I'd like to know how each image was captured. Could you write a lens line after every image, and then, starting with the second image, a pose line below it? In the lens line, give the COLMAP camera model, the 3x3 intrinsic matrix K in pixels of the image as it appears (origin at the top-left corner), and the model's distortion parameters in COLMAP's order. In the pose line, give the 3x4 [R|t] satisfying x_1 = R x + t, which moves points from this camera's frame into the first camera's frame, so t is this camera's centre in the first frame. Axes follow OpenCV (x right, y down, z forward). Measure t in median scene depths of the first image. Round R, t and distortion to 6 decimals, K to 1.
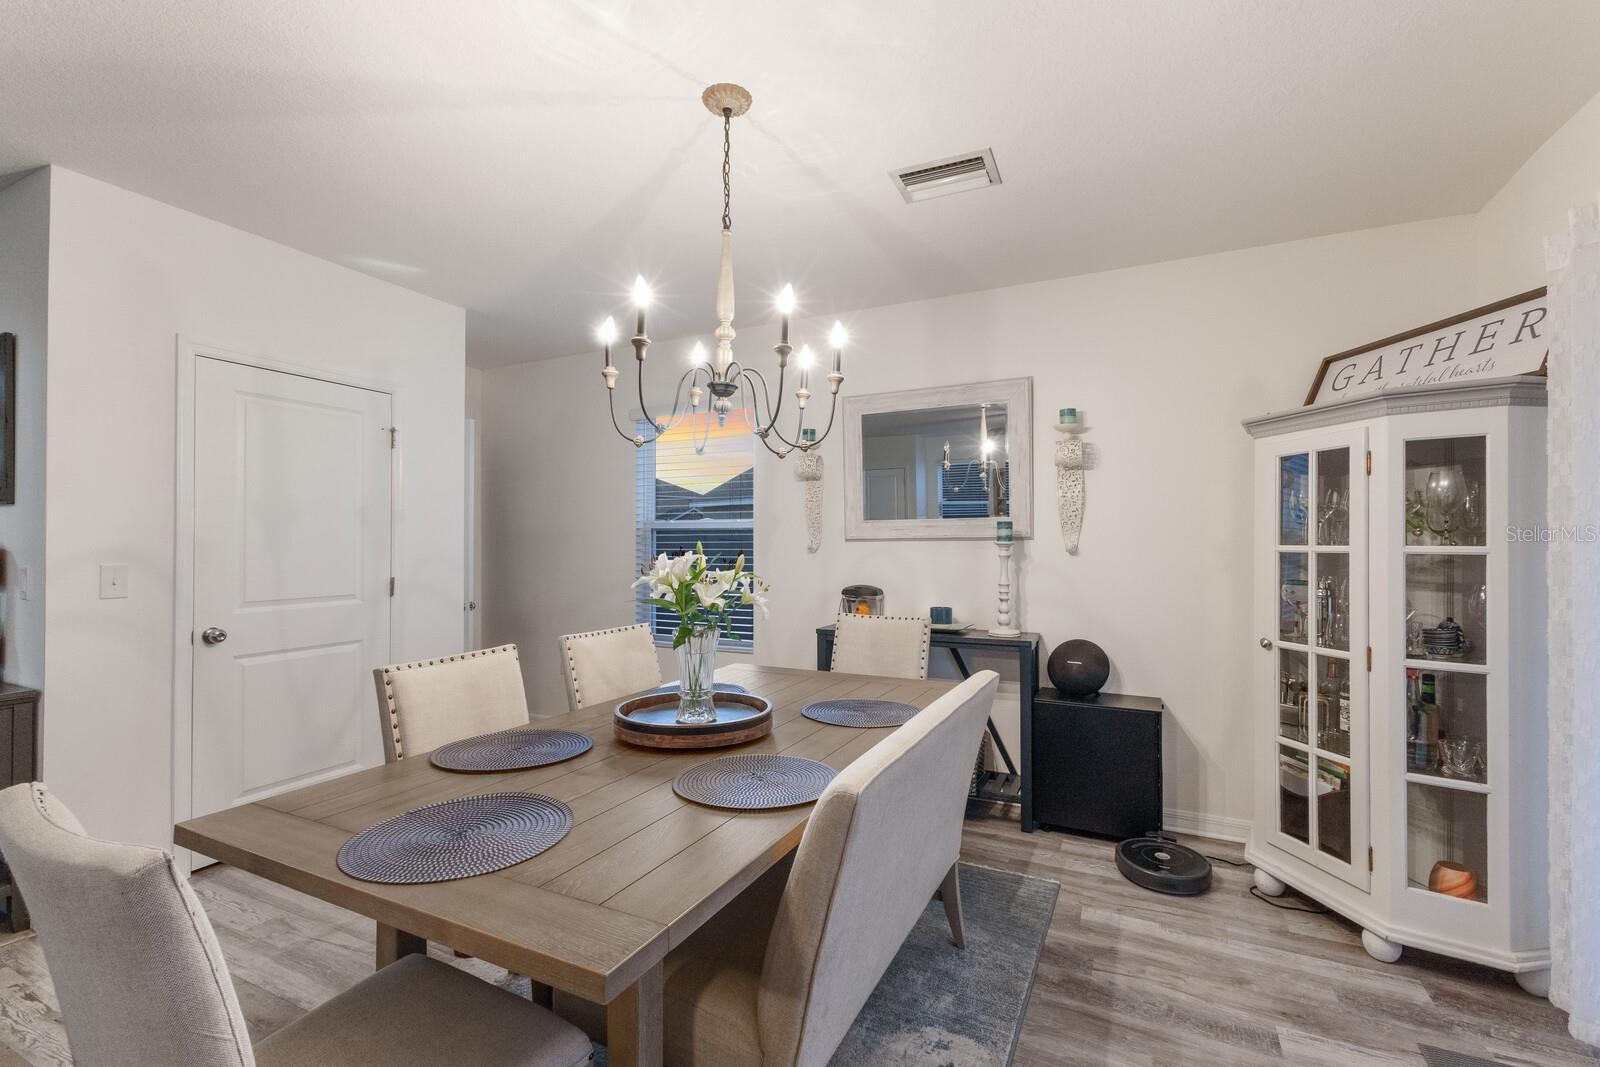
lens RADIAL K [[708.0, 0, 794.9], [0, 708.0, 545.4], [0, 0, 1]] dist [0.001146, 0.000011]
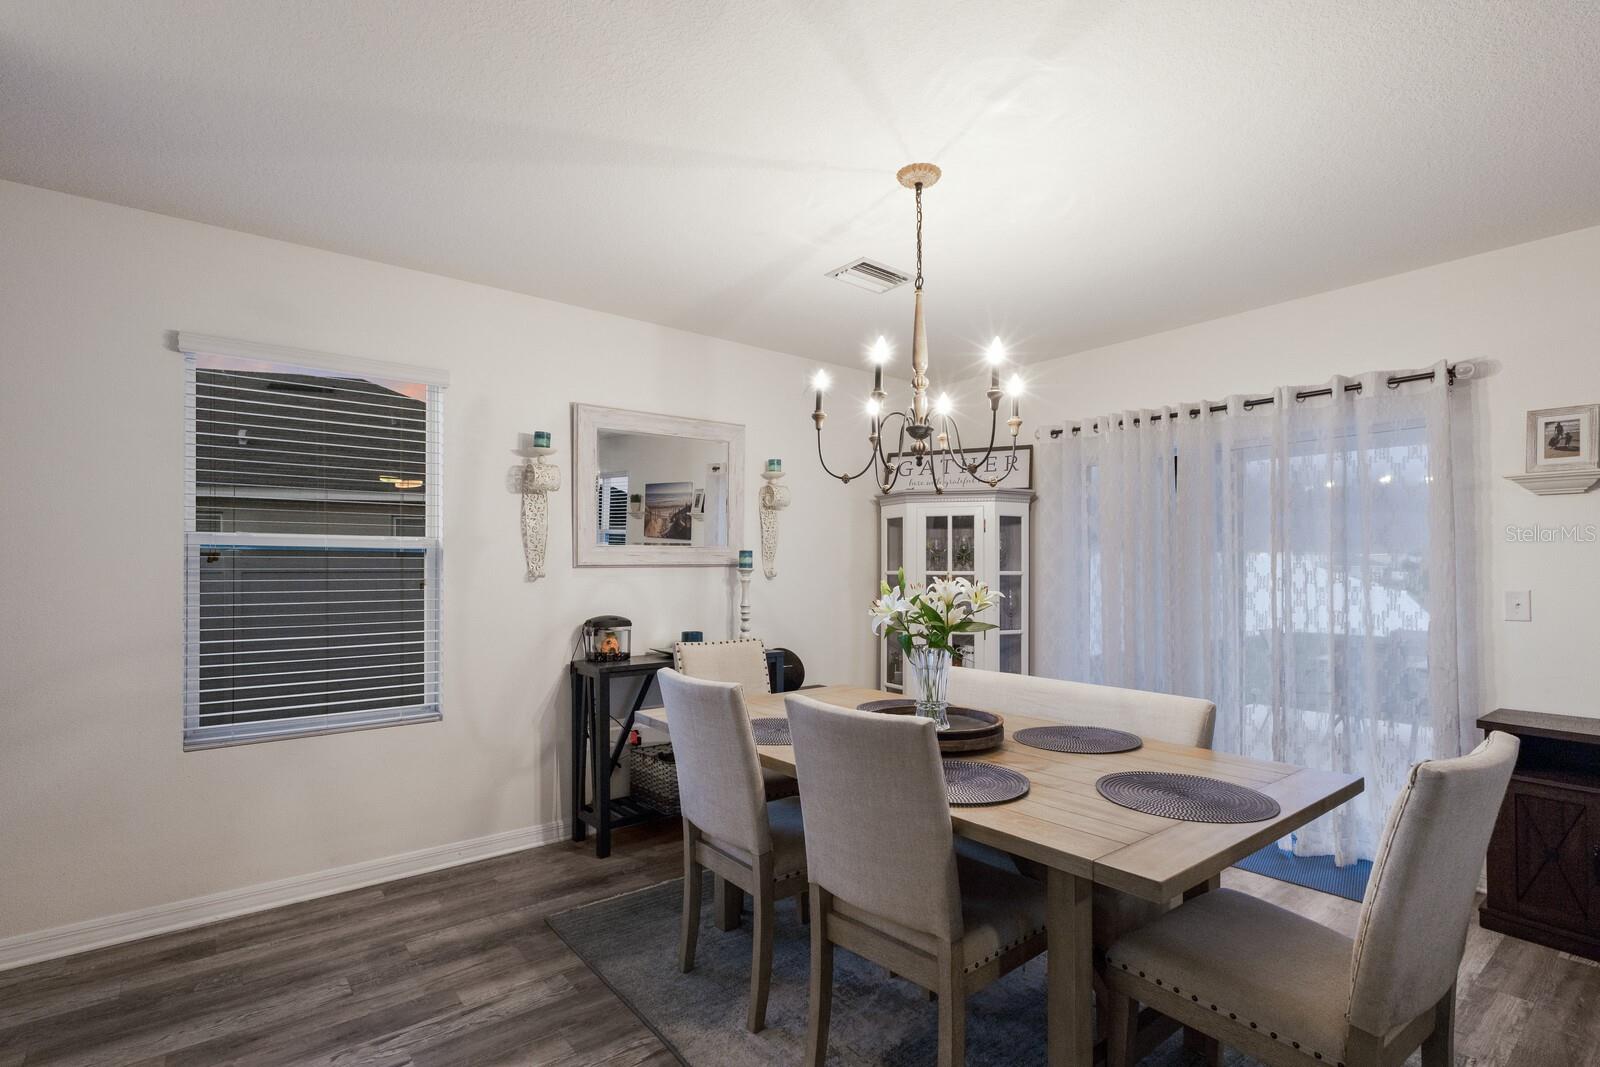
lens RADIAL K [[772.4, 0, 799.0], [0, 772.4, 566.5], [0, 0, 1]] dist [0.000955, 0.000061]
pose [[0.420212, 0.004917, 0.907413, -1.247663], [0.002465, 0.999975, -0.006560, 0.000002], [-0.907423, 0.004994, 0.420190, 0.639772]]
